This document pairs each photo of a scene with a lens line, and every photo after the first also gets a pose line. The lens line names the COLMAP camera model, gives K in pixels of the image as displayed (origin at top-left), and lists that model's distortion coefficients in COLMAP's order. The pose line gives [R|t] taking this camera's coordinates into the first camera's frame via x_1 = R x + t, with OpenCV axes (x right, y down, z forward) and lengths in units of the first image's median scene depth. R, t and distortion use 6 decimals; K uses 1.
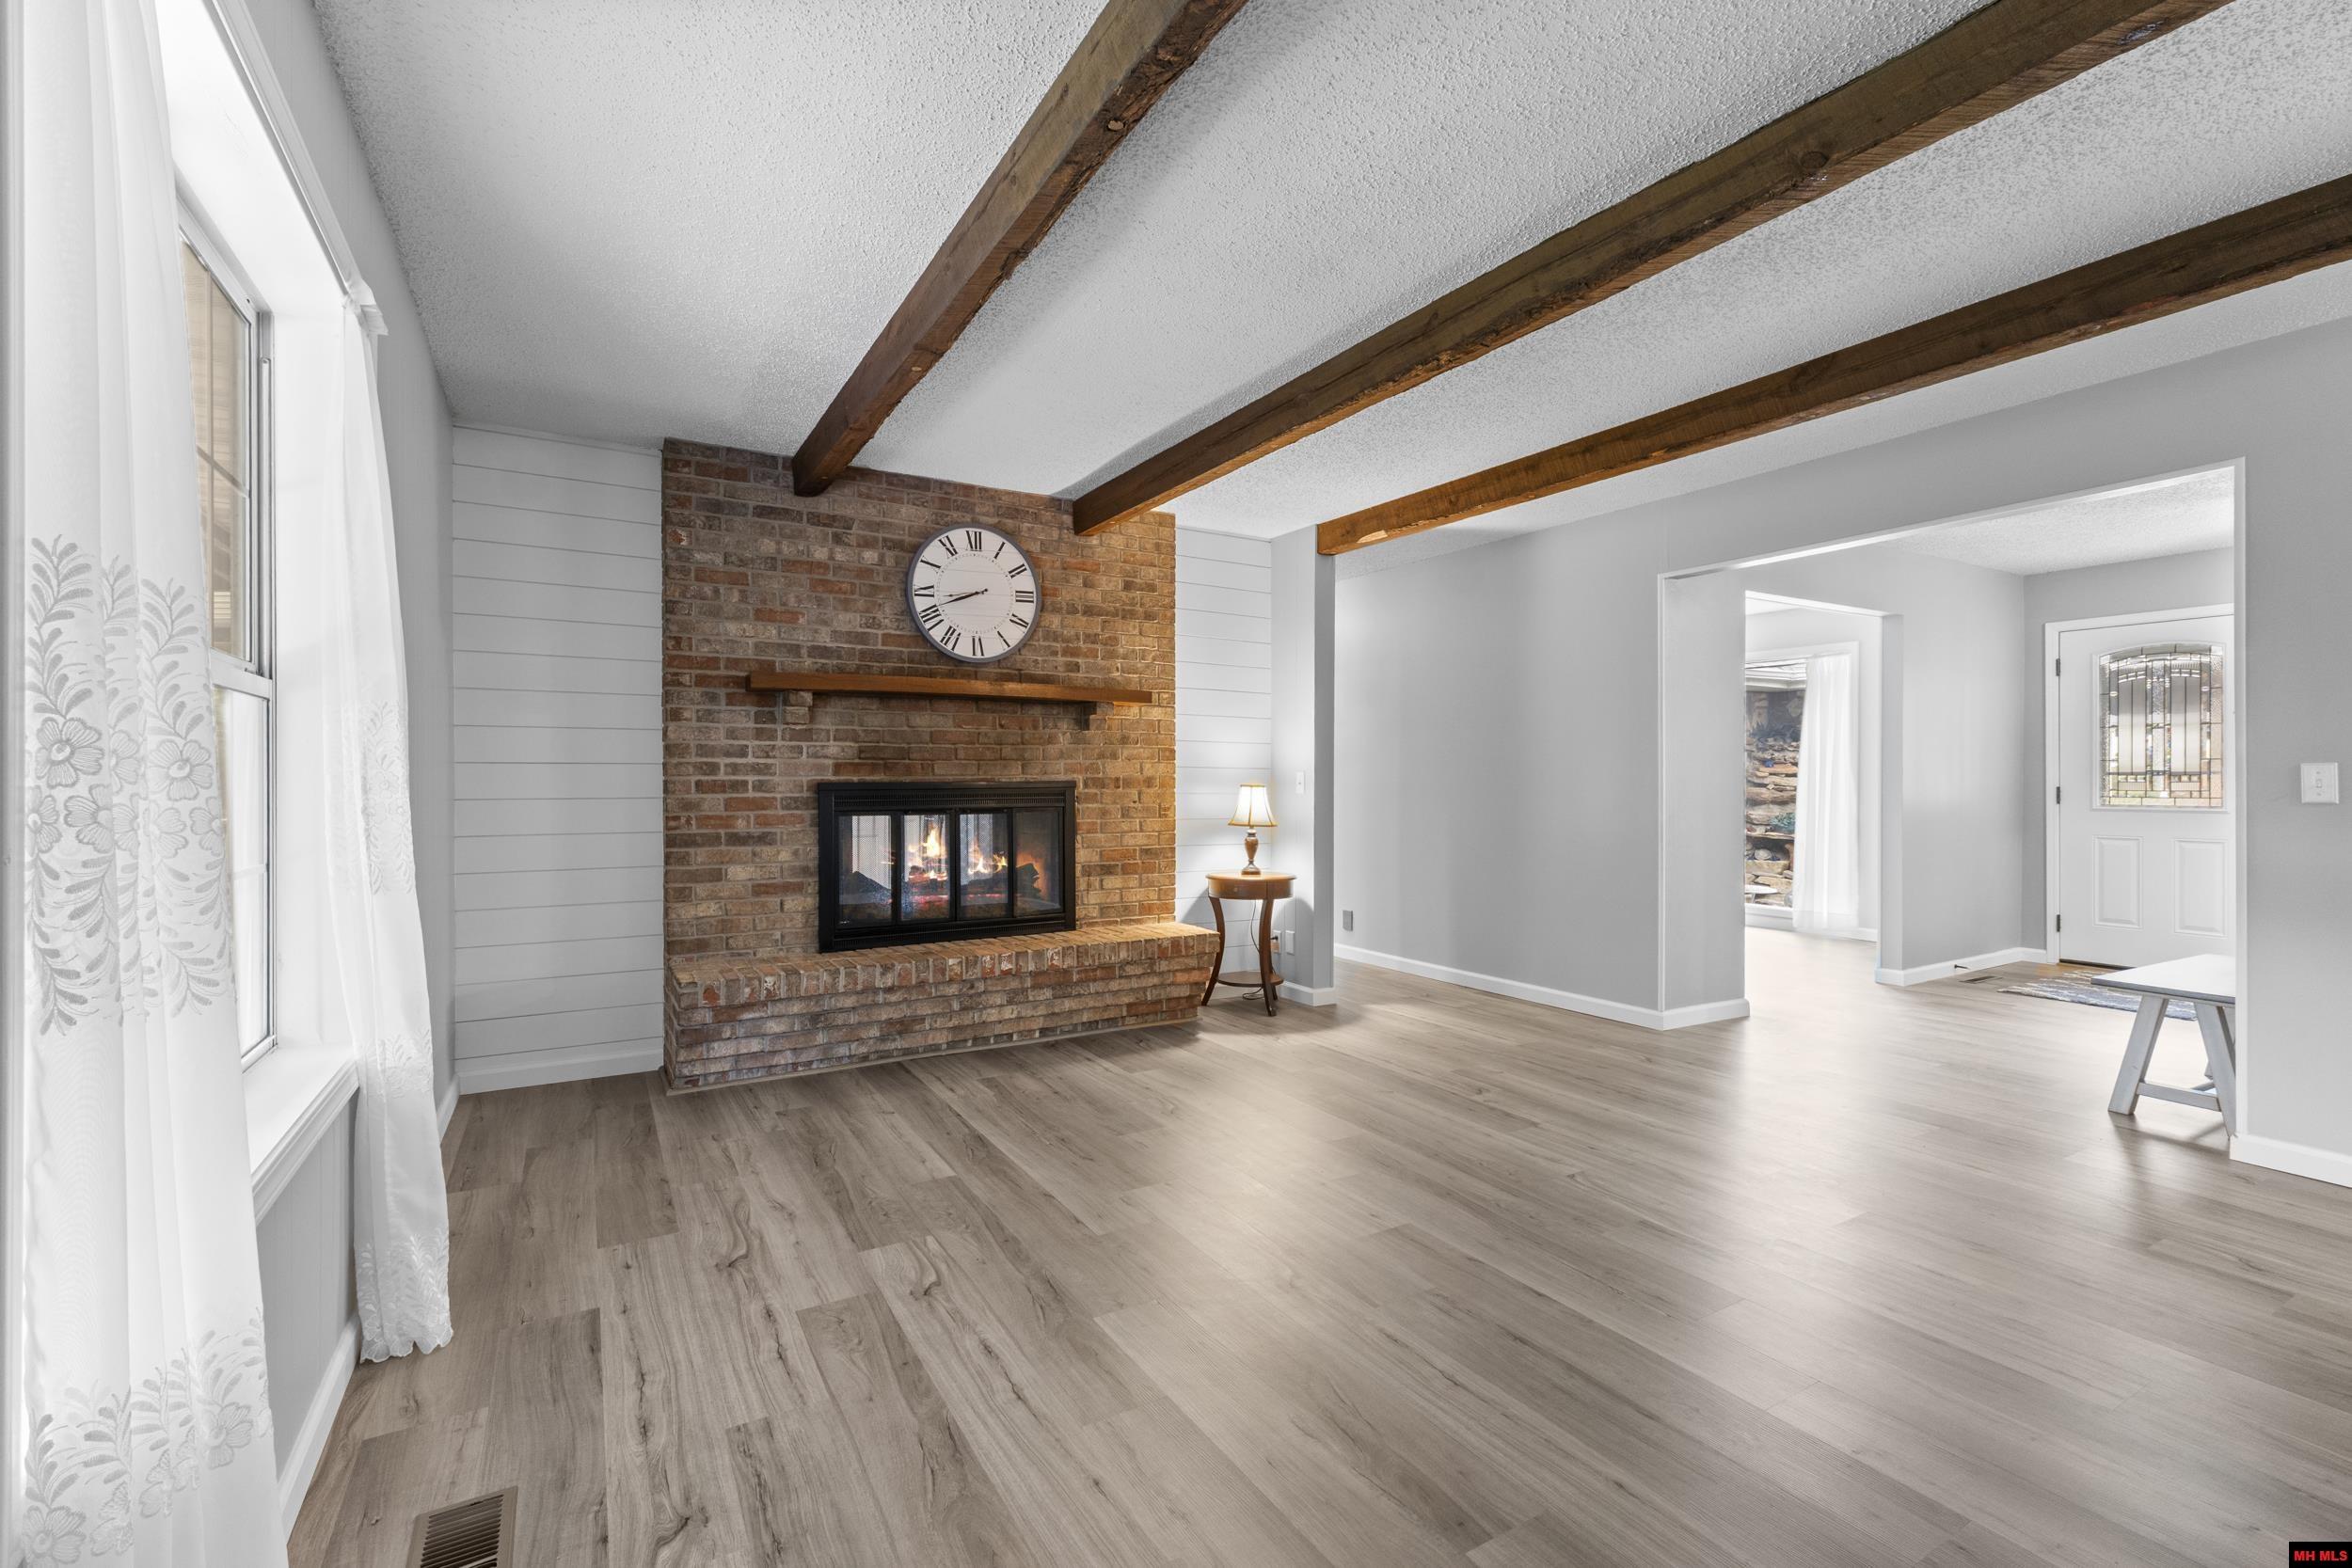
lens RADIAL K [[1015.6, 0, 1179.2], [0, 1015.6, 777.4], [0, 0, 1]] dist [0.002254, 0.000968]
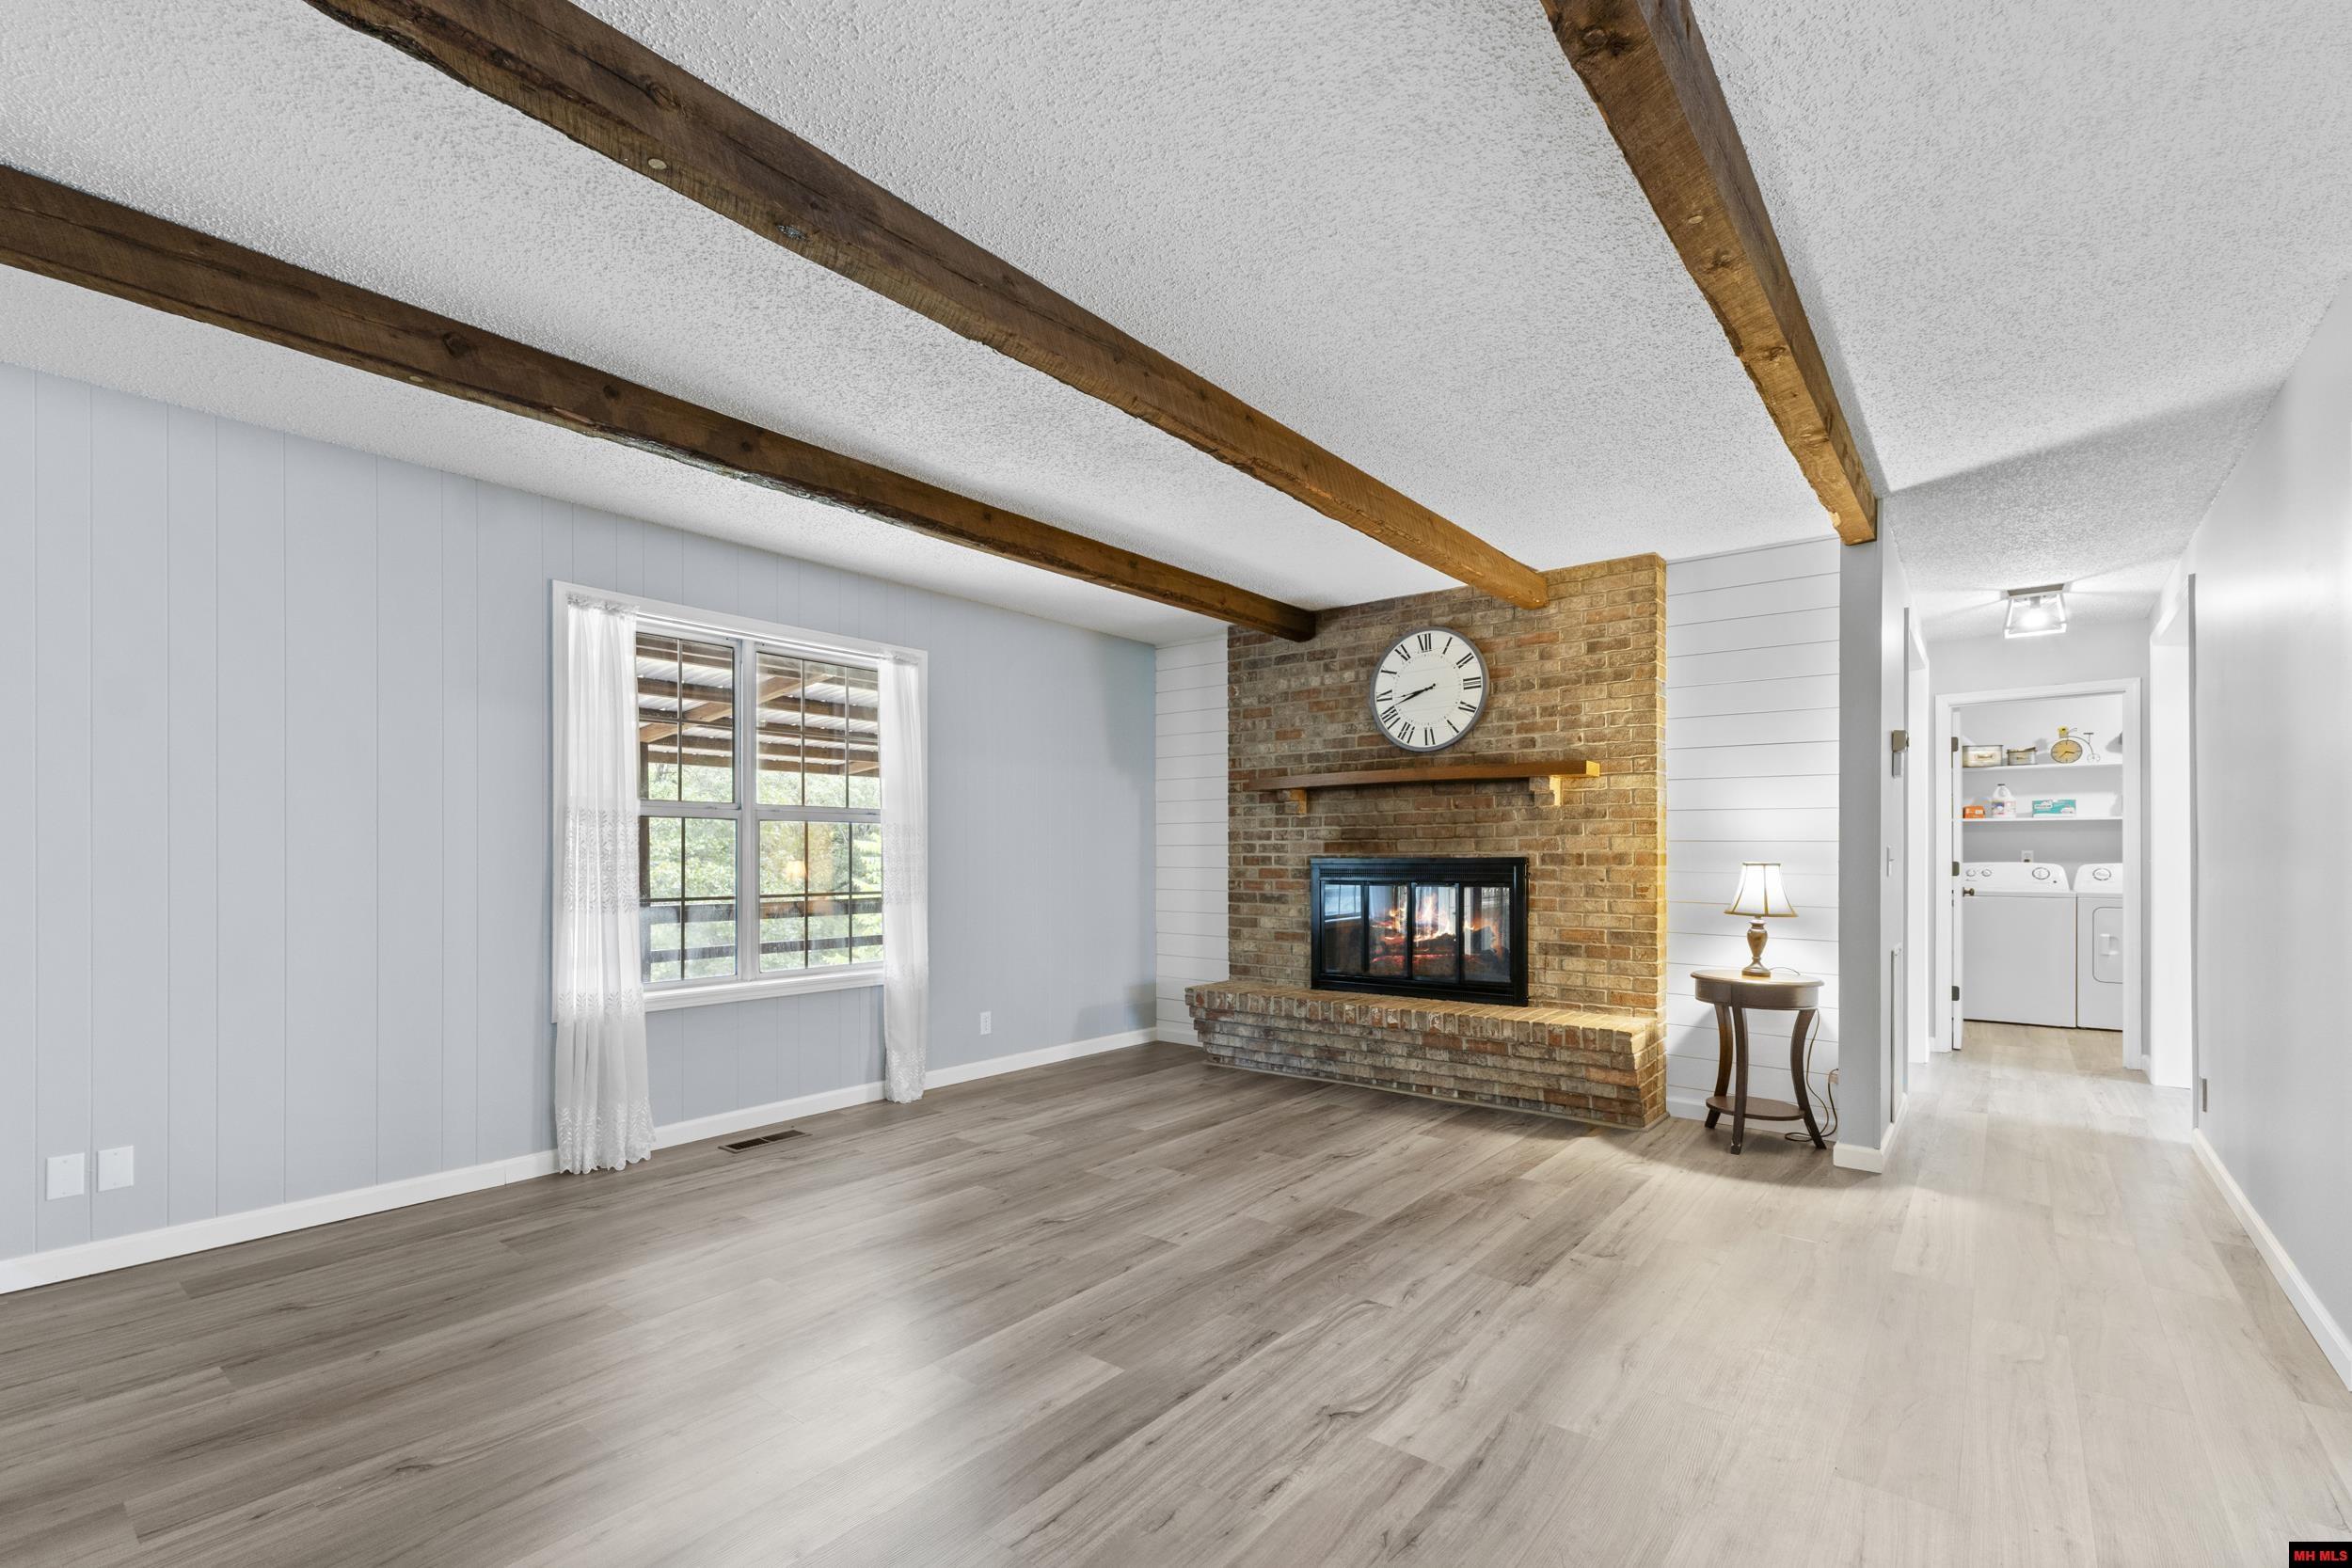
lens RADIAL K [[1015.6, 0, 1164.2], [0, 1015.6, 848.9], [0, 0, 1]] dist [0.002254, 0.000968]
pose [[0.367083, -0.004789, -0.930176, 0.765470], [0.003127, 0.999987, -0.003914, -0.002181], [0.930183, -0.001472, 0.367094, 0.334353]]
